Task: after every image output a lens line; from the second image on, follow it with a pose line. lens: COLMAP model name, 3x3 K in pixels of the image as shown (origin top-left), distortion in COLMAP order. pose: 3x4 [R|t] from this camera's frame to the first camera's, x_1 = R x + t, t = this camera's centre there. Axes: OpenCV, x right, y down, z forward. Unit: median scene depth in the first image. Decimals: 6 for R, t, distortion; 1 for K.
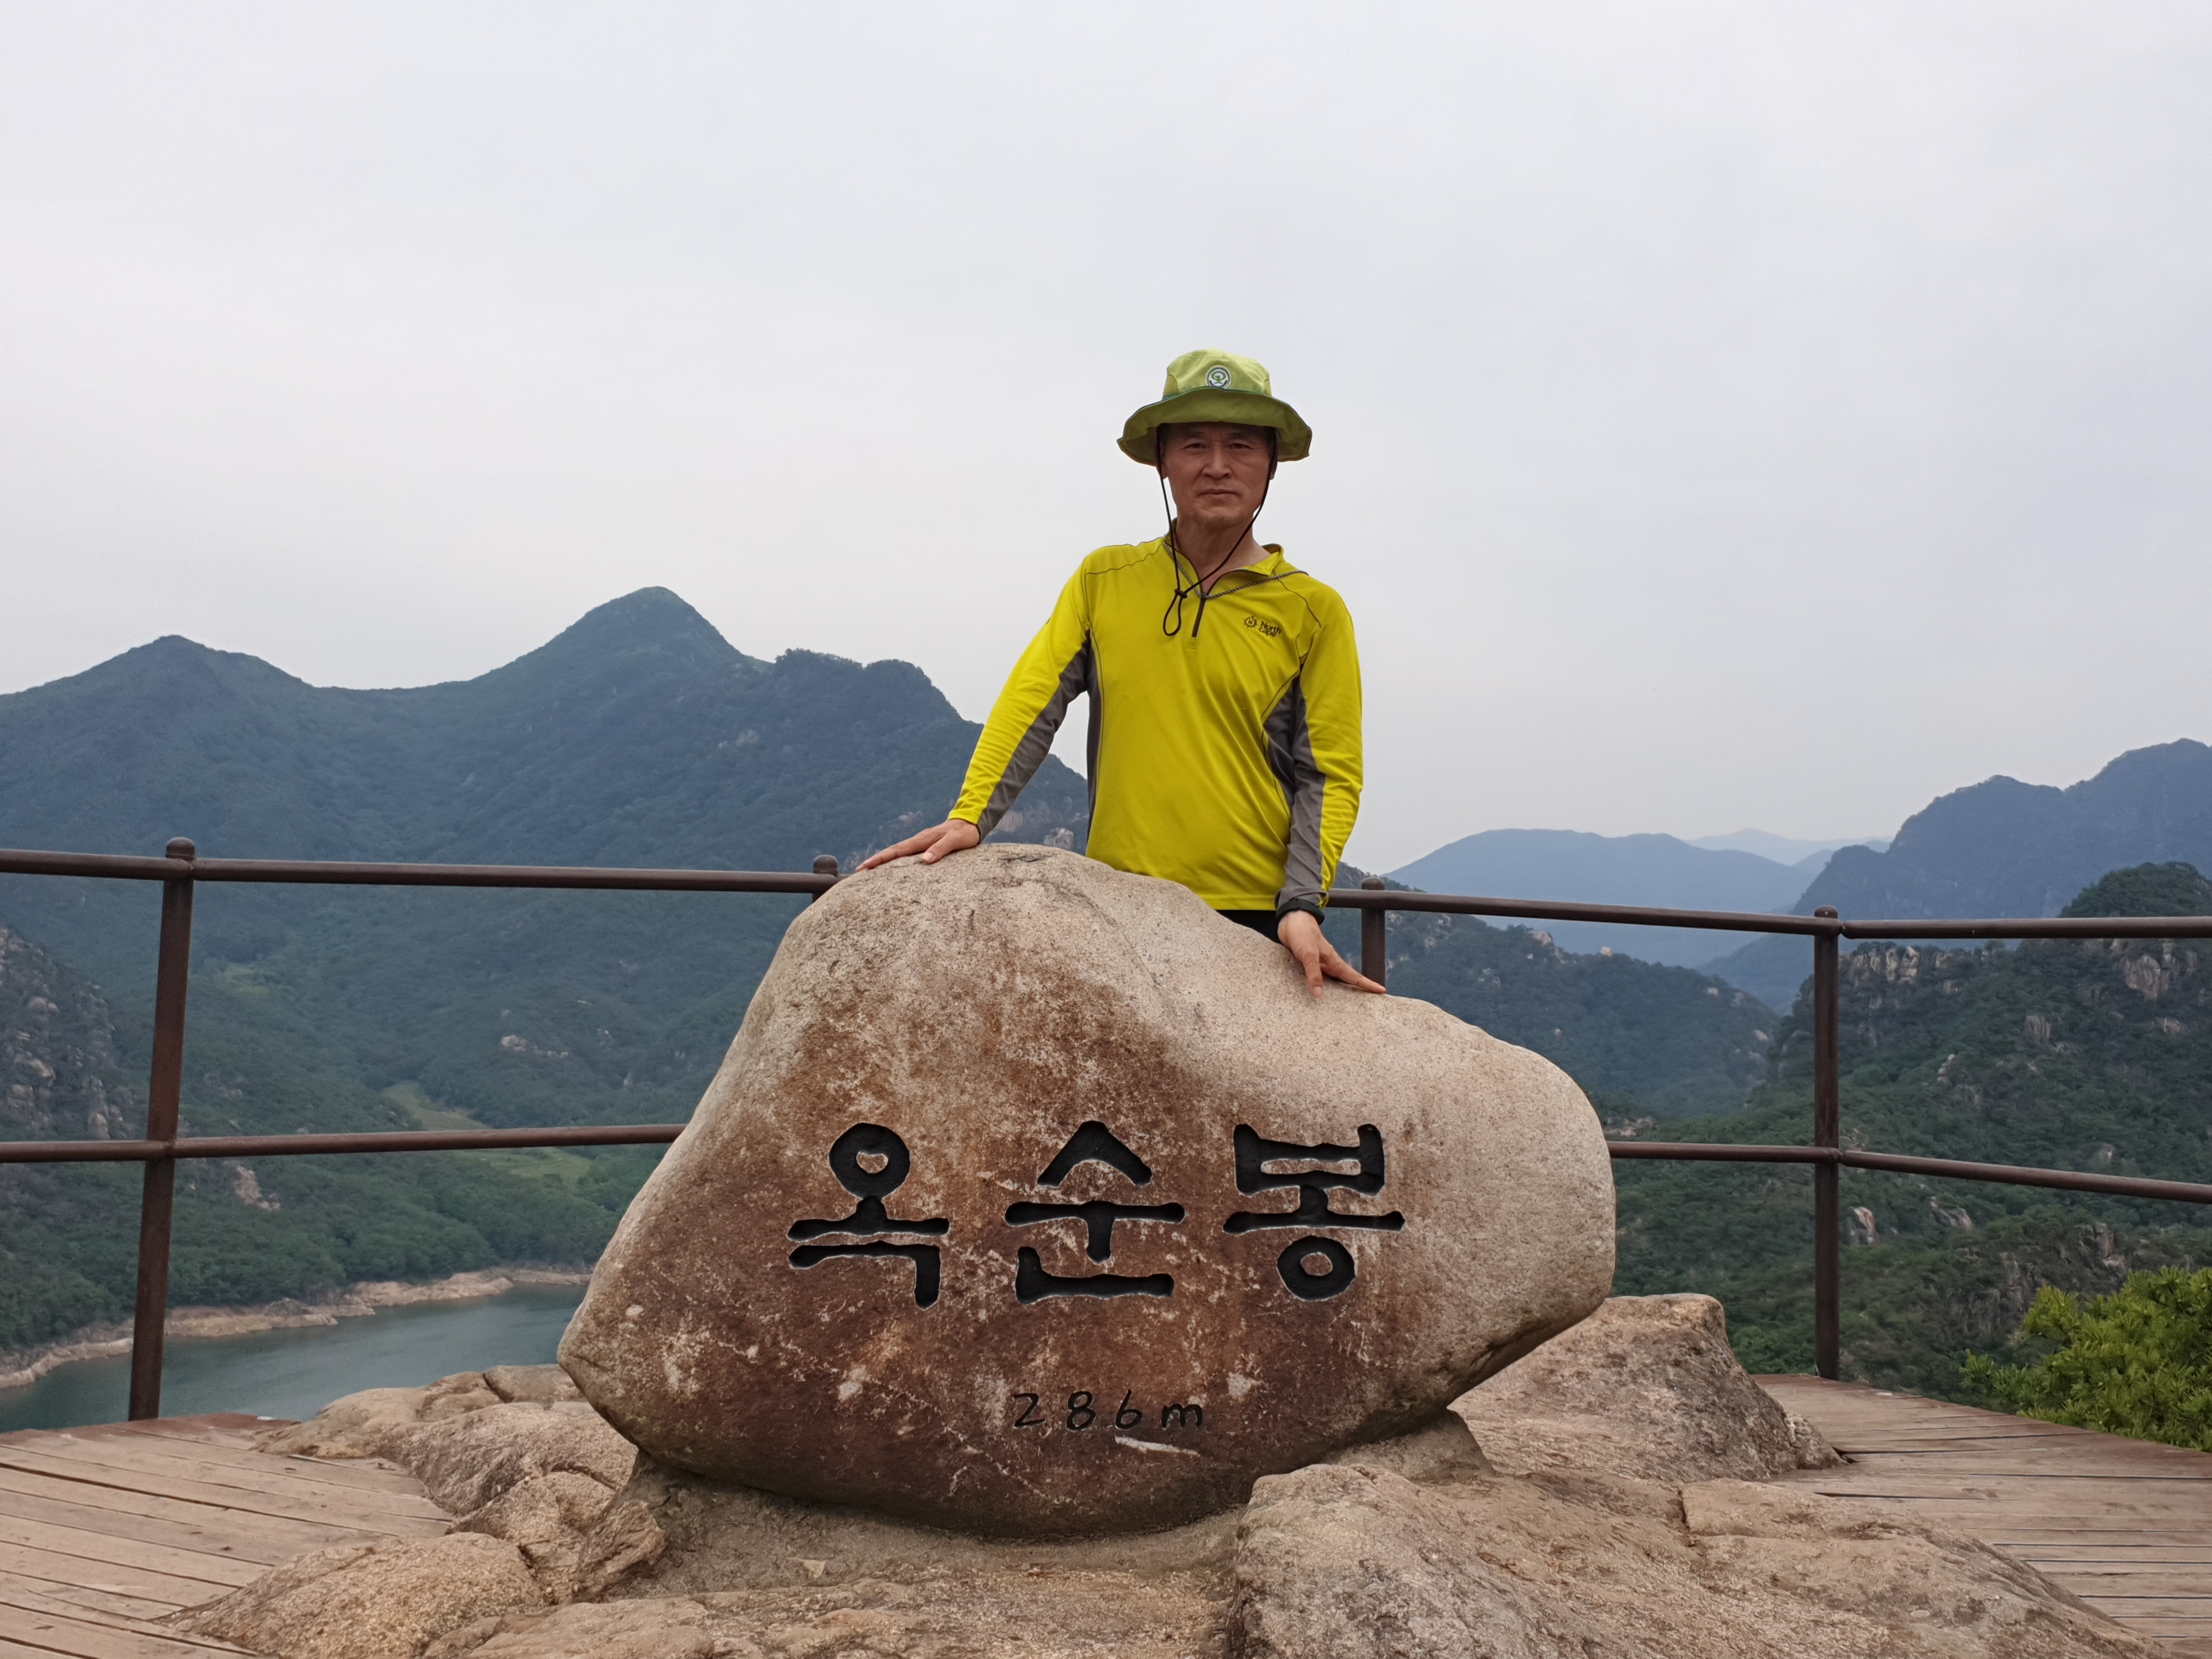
lens RADIAL K [[2773.5, 0, 1103.4], [0, 2773.5, 776.3], [0, 0, 1]] dist [0.067238, 0.000000]
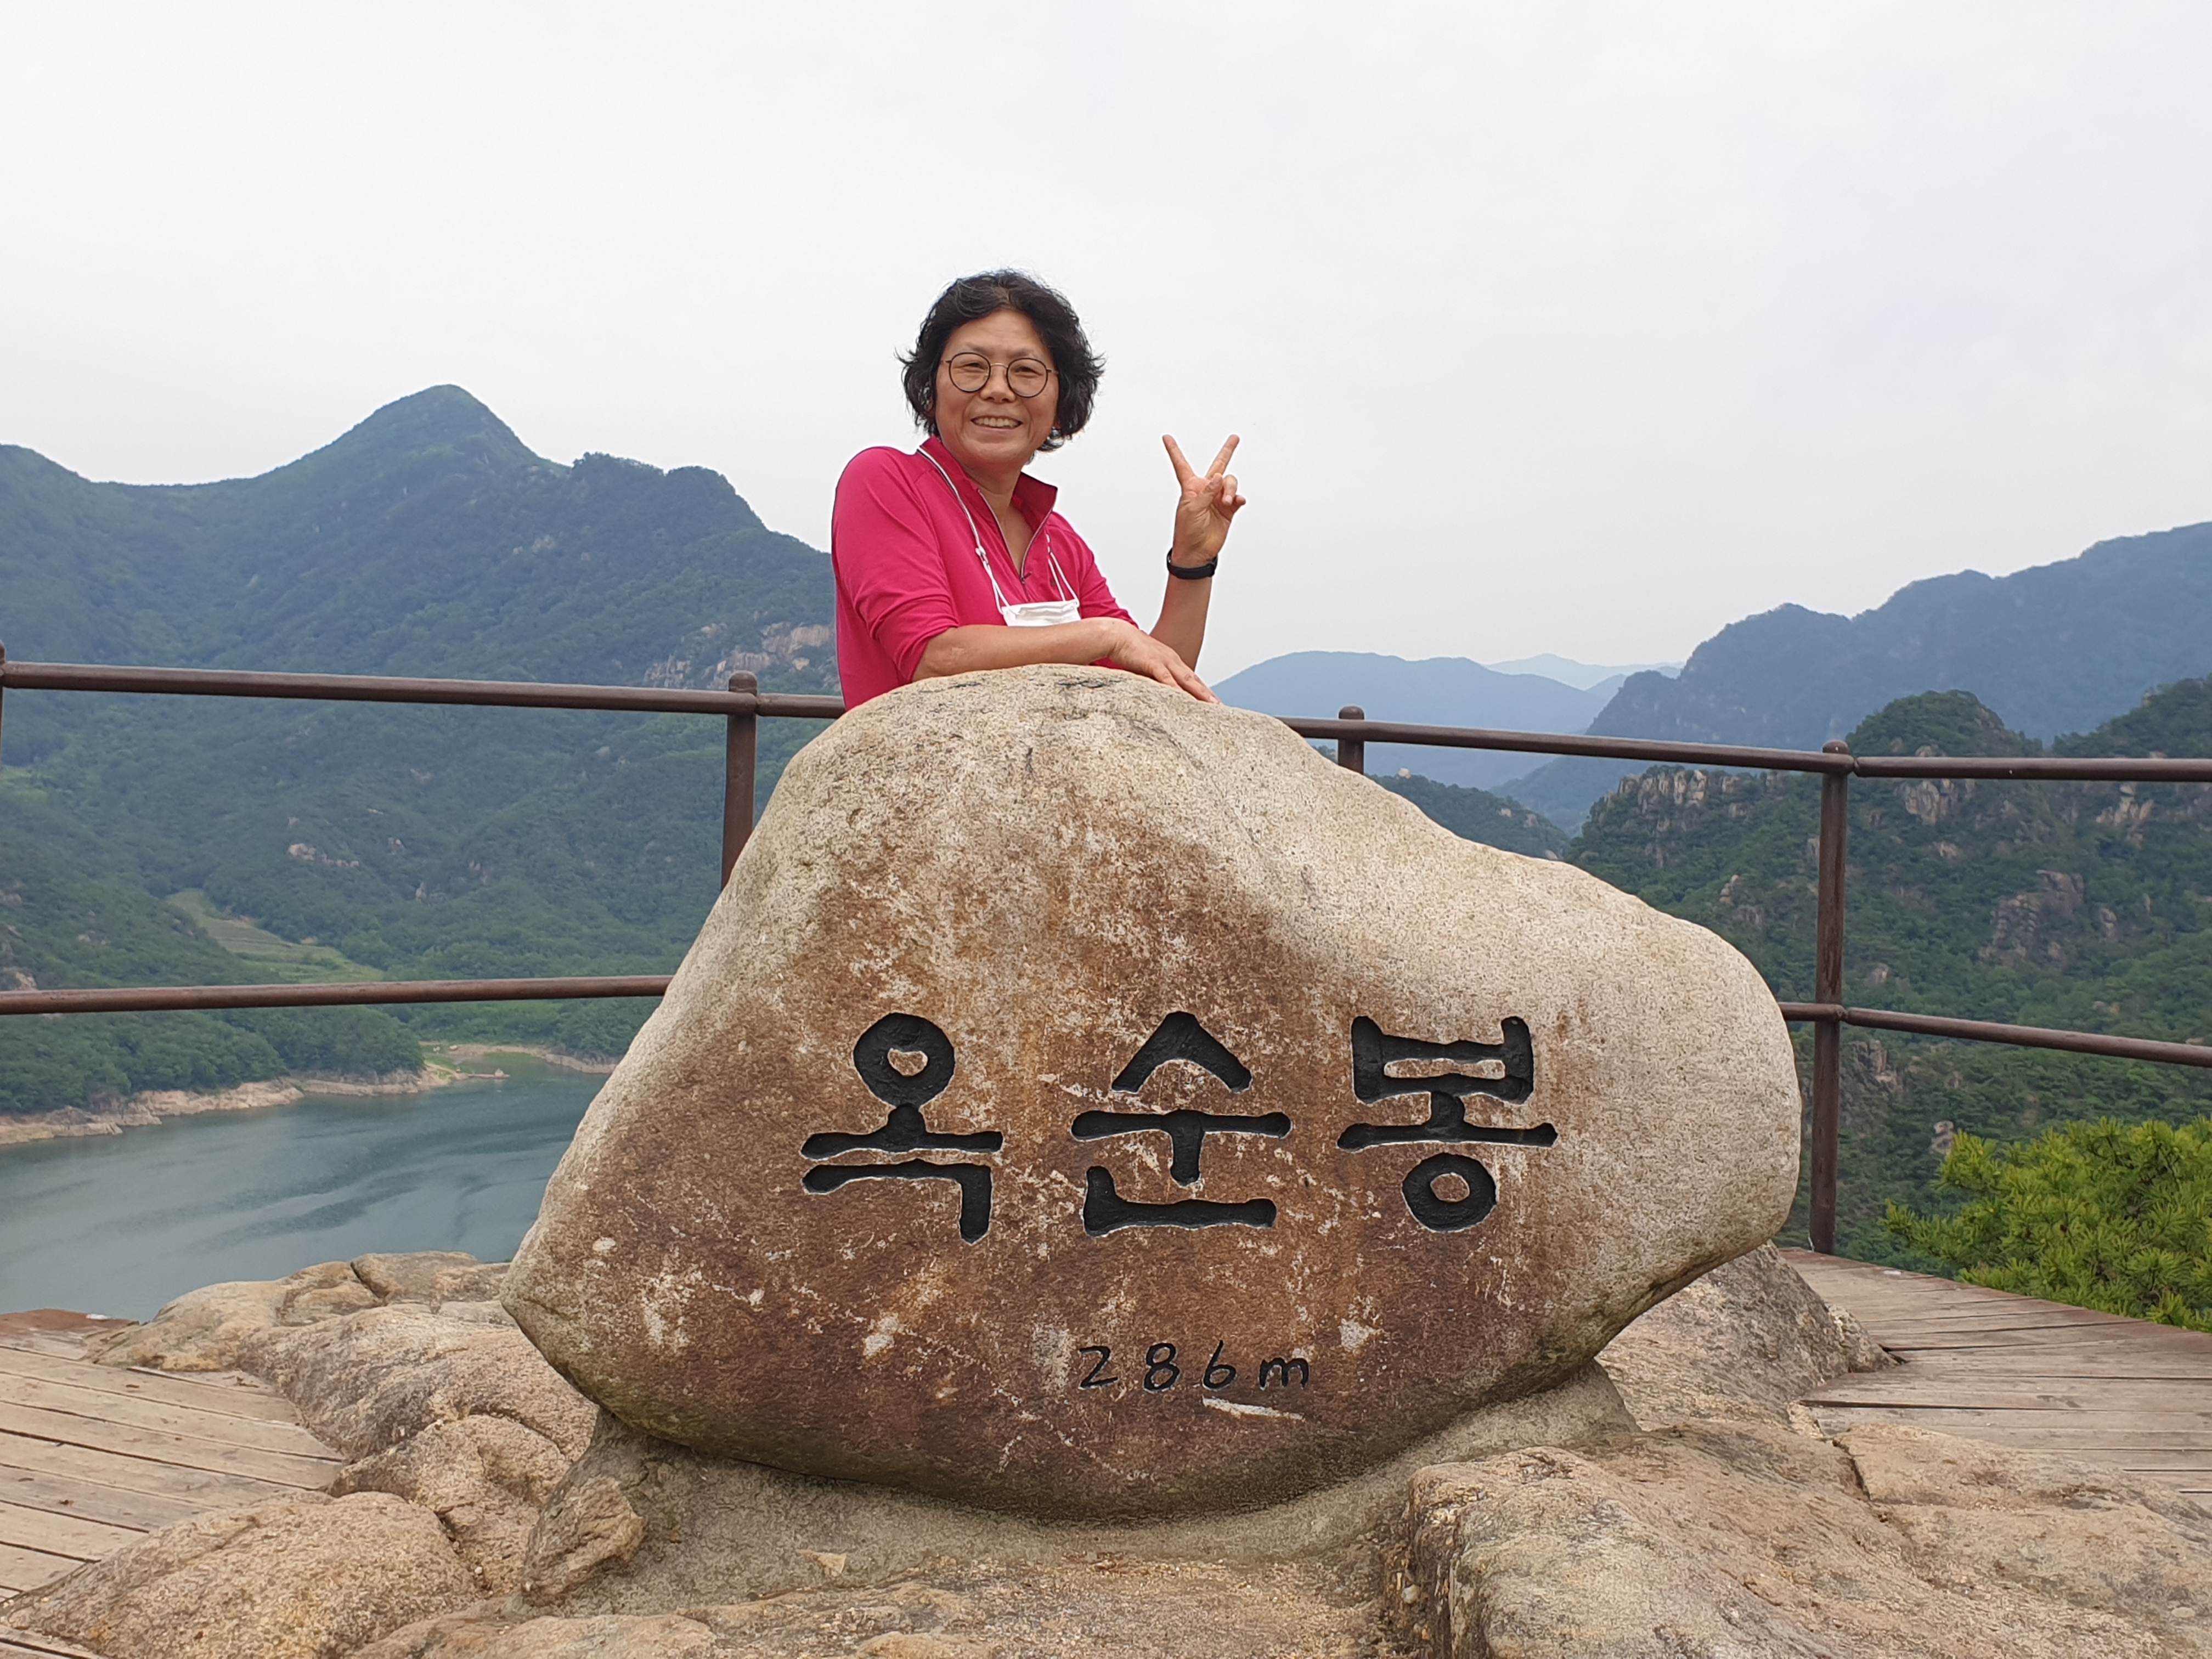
lens RADIAL K [[2773.5, 0, 1105.4], [0, 2773.5, 790.2], [0, 0, 1]] dist [0.067238, 0.000000]
pose [[0.997325, 0.012041, 0.072097, -0.083710], [-0.017138, 0.997364, 0.070502, 0.004006], [-0.071058, -0.071549, 0.994903, 0.206674]]
